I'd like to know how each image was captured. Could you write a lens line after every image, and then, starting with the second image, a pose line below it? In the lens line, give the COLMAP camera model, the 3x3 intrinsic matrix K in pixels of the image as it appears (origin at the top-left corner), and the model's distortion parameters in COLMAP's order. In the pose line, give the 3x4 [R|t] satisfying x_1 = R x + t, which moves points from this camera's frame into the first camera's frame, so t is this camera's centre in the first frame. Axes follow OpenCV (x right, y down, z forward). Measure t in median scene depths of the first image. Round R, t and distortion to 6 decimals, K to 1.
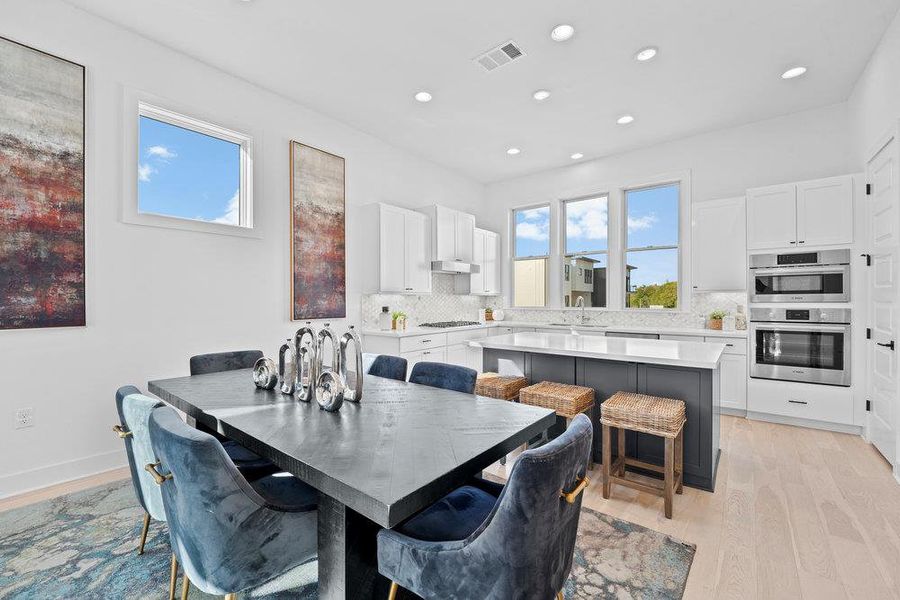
lens RADIAL K [[369.9, 0, 455.3], [0, 369.9, 301.3], [0, 0, 1]] dist [0.001954, -0.010469]
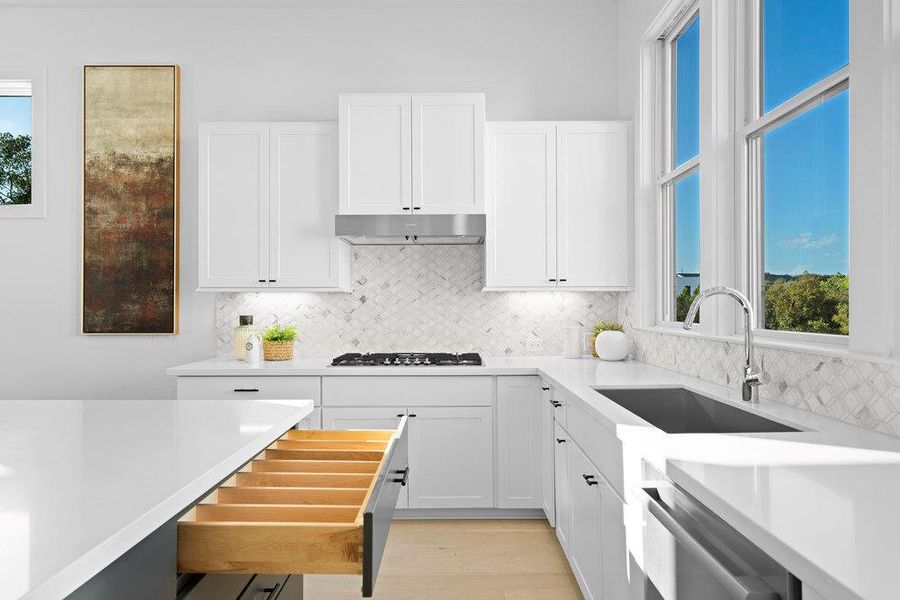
lens RADIAL K [[531.2, 0, 448.8], [0, 531.2, 305.0], [0, 0, 1]] dist [0.001201, -0.001369]
pose [[0.617563, -0.008364, -0.786477, 0.650061], [-0.004005, 0.999897, -0.013779, 0.008946], [0.786511, 0.011659, 0.617466, 0.835170]]
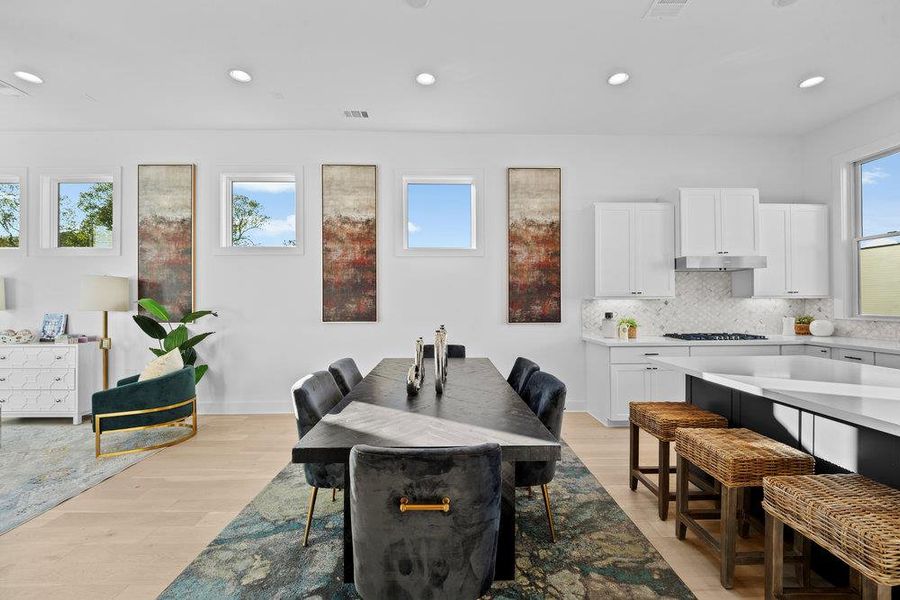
lens RADIAL K [[369.9, 0, 455.3], [0, 369.9, 301.3], [0, 0, 1]] dist [0.001954, -0.010469]
pose [[0.638749, -0.007327, -0.769380, 0.309302], [-0.000576, 0.999950, -0.010000, -0.004989], [0.769415, 0.006830, 0.638713, 0.122255]]
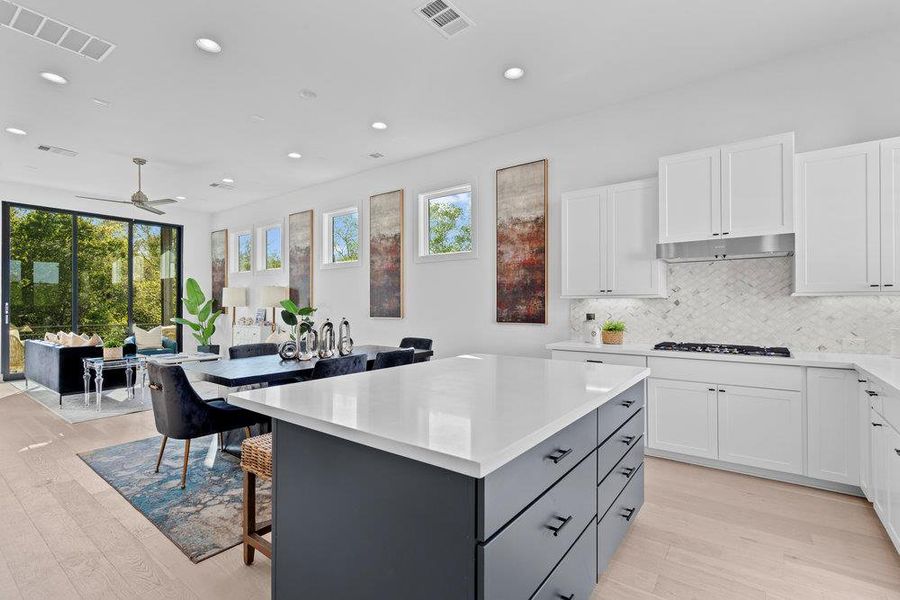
lens RADIAL K [[415.2, 0, 445.8], [0, 415.2, 301.9], [0, 0, 1]] dist [0.004230, 0.000035]
pose [[0.022214, -0.011099, -0.999692, 0.787909], [-0.009920, 0.999887, -0.011321, 0.002066], [0.999704, 0.010168, 0.022101, 0.730141]]
